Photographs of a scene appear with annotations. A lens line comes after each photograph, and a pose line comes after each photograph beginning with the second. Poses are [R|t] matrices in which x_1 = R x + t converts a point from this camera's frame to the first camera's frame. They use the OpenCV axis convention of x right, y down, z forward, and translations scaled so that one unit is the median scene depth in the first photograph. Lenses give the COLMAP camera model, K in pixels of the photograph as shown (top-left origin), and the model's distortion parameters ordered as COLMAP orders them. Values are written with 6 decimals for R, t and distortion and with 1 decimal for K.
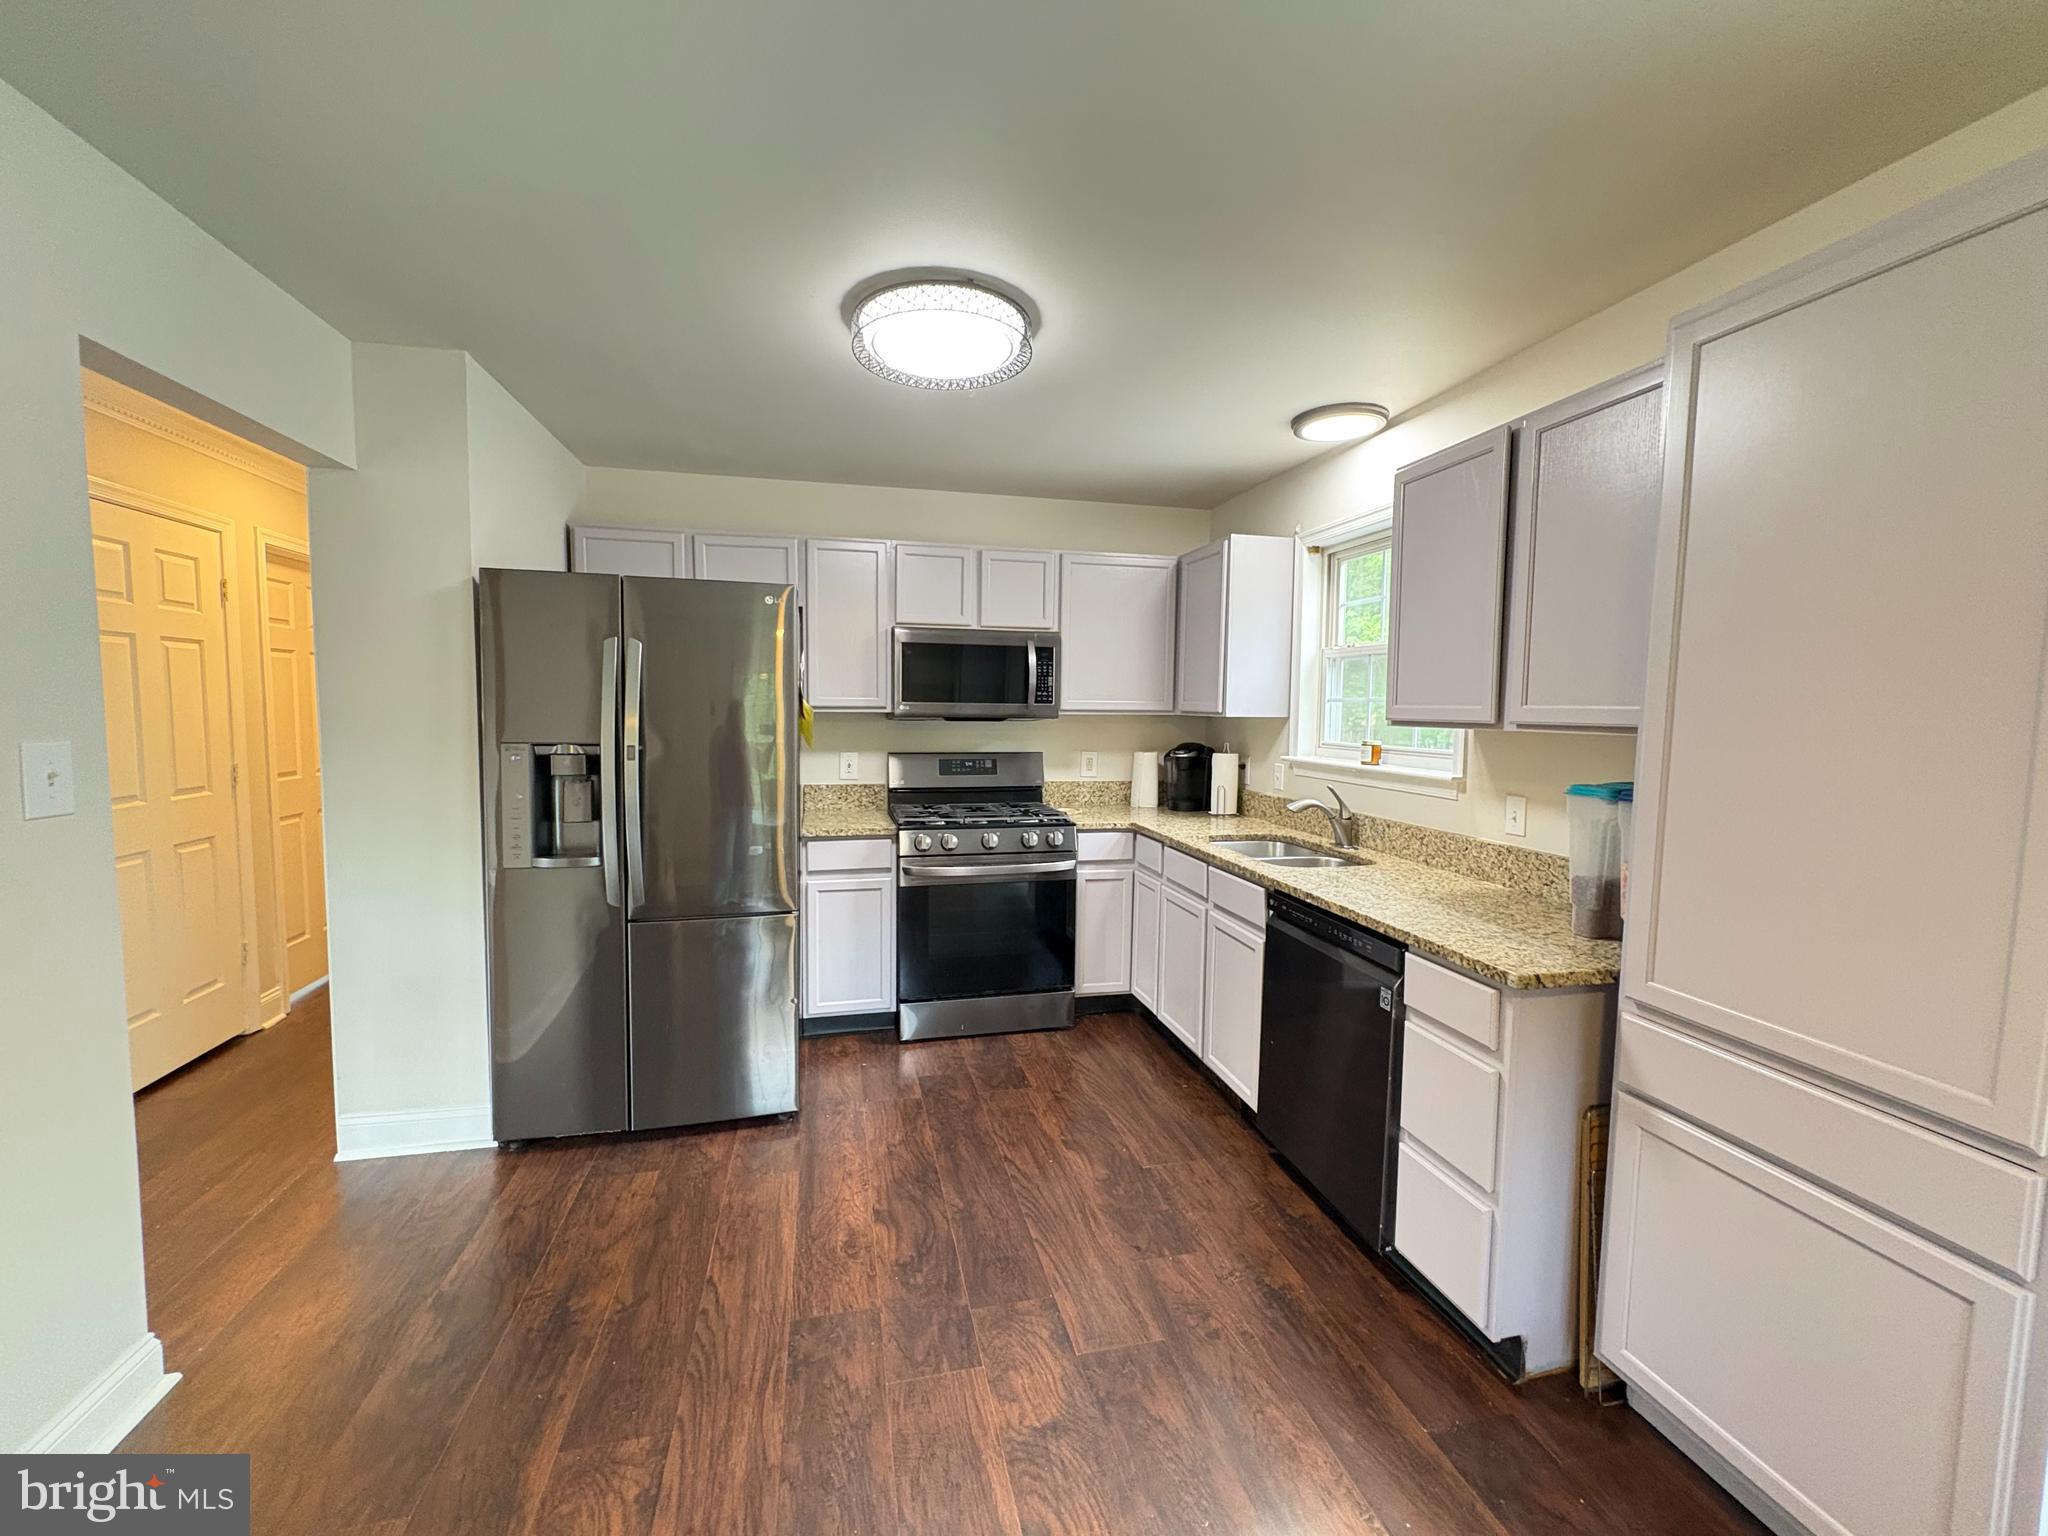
lens RADIAL K [[817.0, 0, 1023.7], [0, 817.0, 762.9], [0, 0, 1]] dist [0.000203, 0.000549]
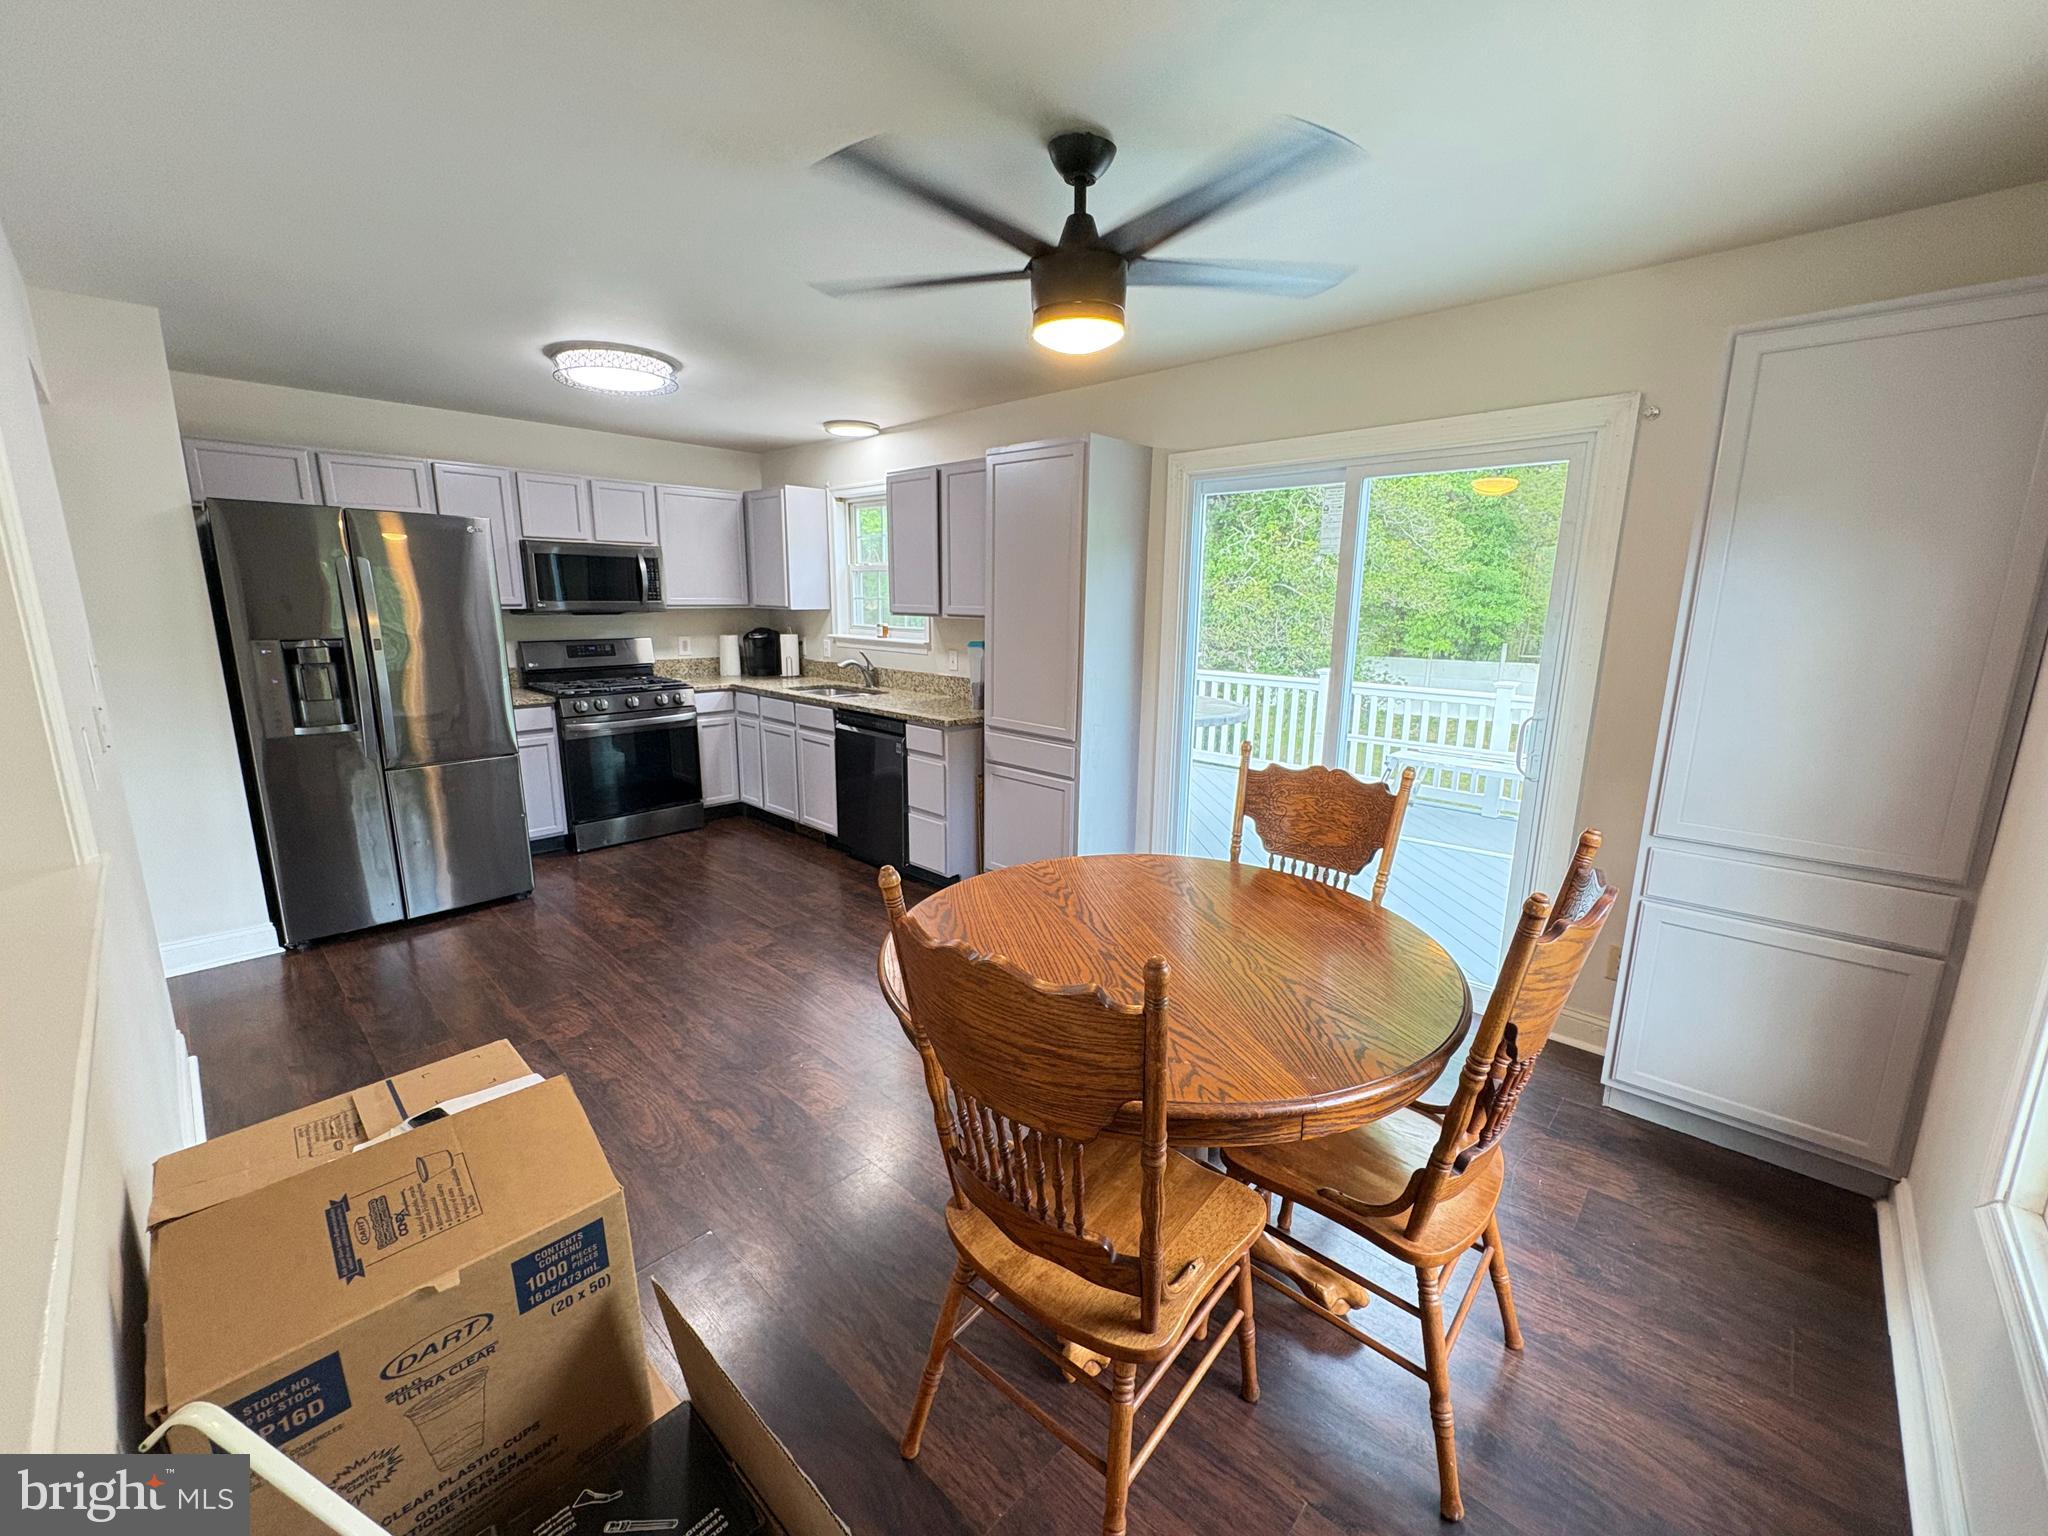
lens RADIAL K [[817.0, 0, 1023.7], [0, 817.0, 762.9], [0, 0, 1]] dist [0.000203, 0.000549]
pose [[0.835221, -0.113413, 0.538092, -0.250091], [0.036589, 0.987795, 0.151403, 0.011392], [-0.548696, -0.106766, 0.829176, -0.545502]]
